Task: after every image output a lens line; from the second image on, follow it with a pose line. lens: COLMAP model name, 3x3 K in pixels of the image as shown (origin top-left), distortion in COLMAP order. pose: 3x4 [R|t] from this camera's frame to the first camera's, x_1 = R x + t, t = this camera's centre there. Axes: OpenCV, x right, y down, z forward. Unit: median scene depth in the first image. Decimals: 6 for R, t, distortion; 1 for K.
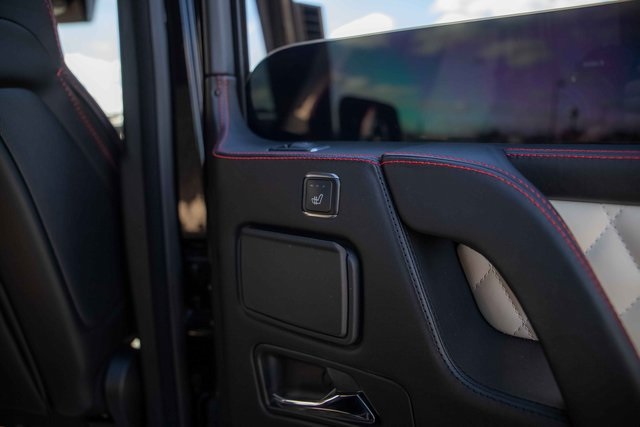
lens RADIAL K [[433.7, 0, 320.0], [0, 433.7, 213.5], [0, 0, 1]] dist [0.001906, 0.001437]
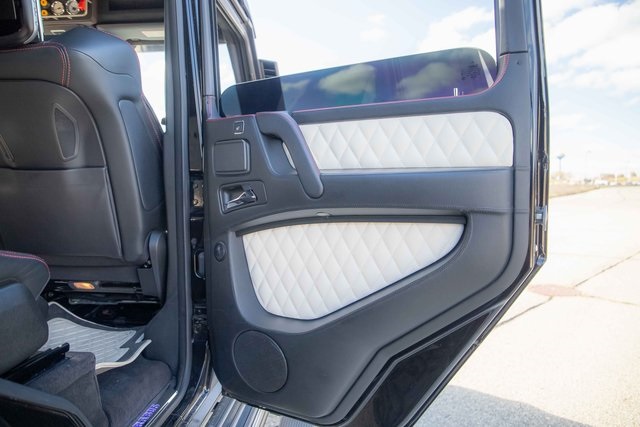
lens RADIAL K [[466.7, 0, 320.0], [0, 466.7, 213.5], [0, 0, 1]] dist [-0.001567, -0.000123]
pose [[0.999910, -0.004294, 0.012714, 0.361271], [0.005672, 0.993873, -0.110378, 0.637246], [-0.012162, 0.110440, 0.993808, -1.555582]]
